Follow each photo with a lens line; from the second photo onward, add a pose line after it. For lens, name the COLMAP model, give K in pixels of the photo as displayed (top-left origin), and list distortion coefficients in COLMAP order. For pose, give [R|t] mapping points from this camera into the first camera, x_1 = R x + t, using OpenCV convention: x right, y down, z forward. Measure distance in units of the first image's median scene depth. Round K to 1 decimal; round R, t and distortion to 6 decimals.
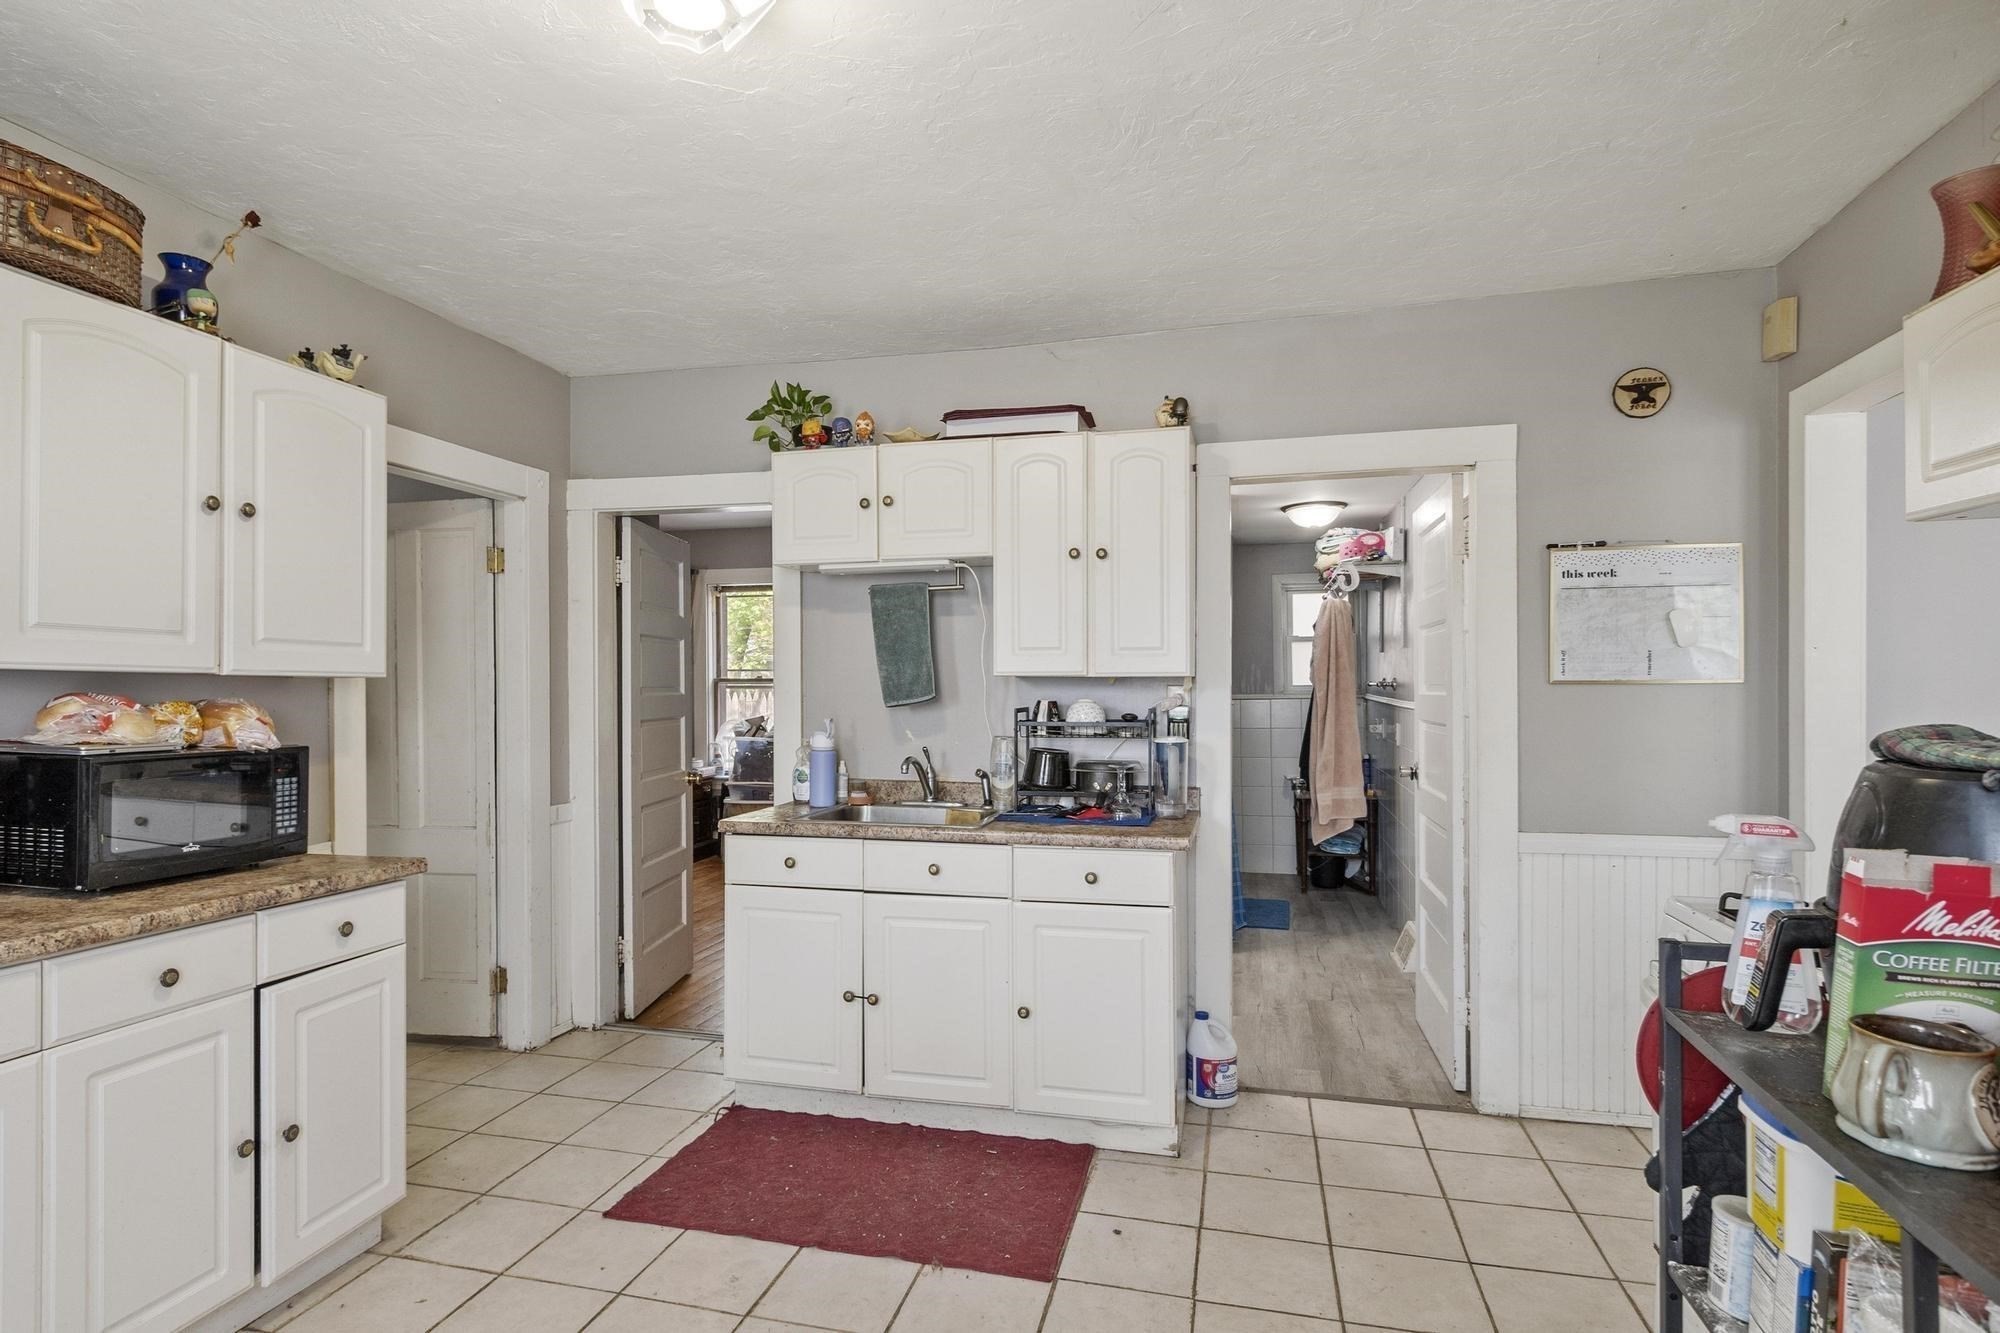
lens RADIAL K [[993.8, 0, 987.1], [0, 993.8, 682.1], [0, 0, 1]] dist [0.002745, -0.000194]
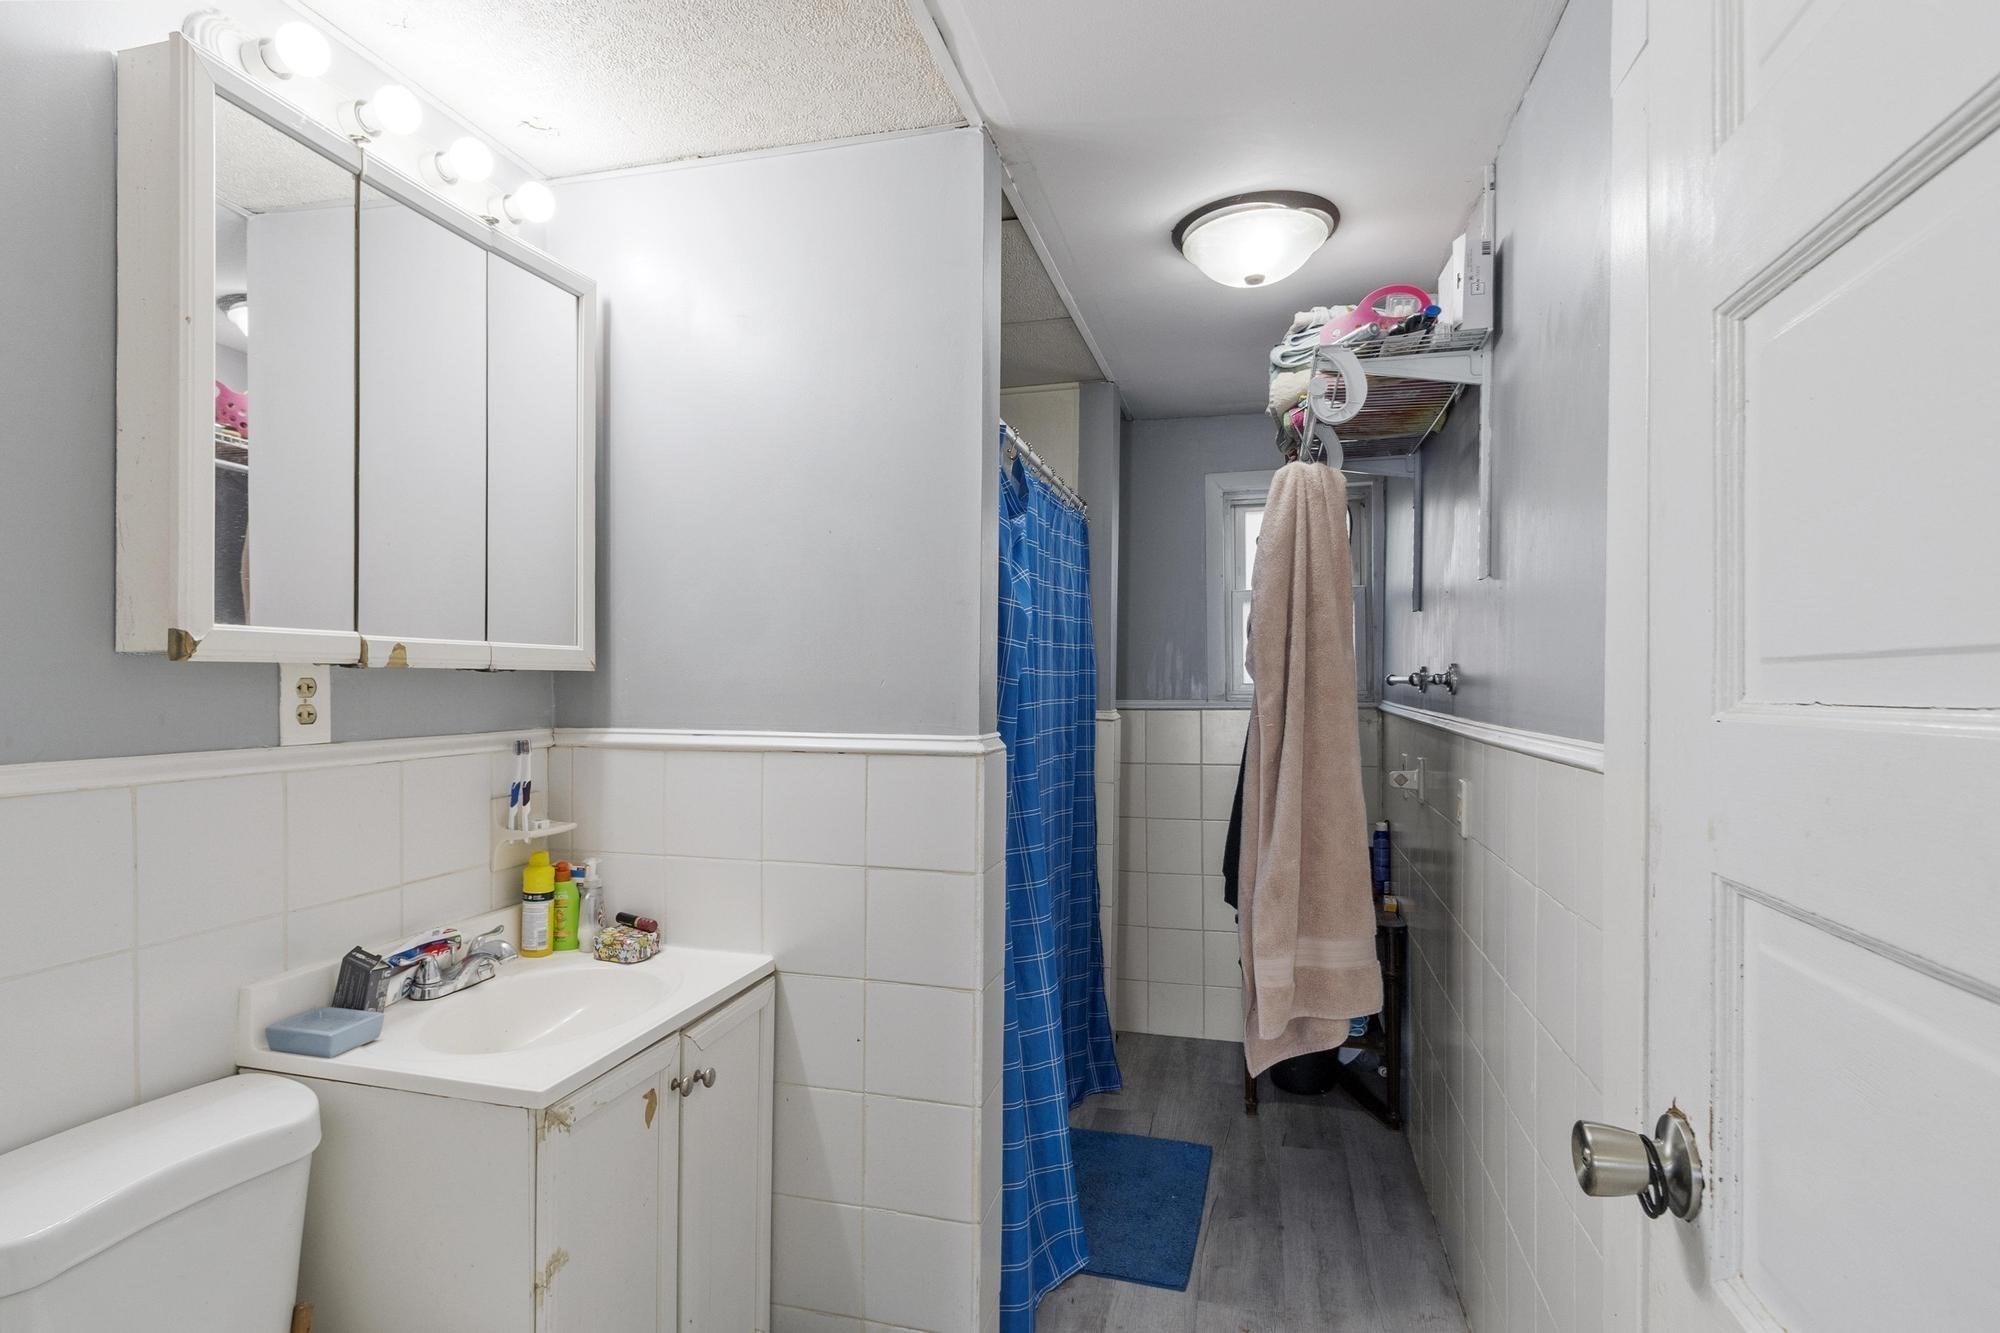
lens RADIAL K [[993.8, 0, 987.1], [0, 993.8, 682.1], [0, 0, 1]] dist [0.002745, -0.000194]
pose [[0.999896, 0.007574, -0.012300, 0.235885], [-0.007566, 0.999971, 0.000658, 0.004636], [0.012305, -0.000565, 0.999924, 0.622135]]
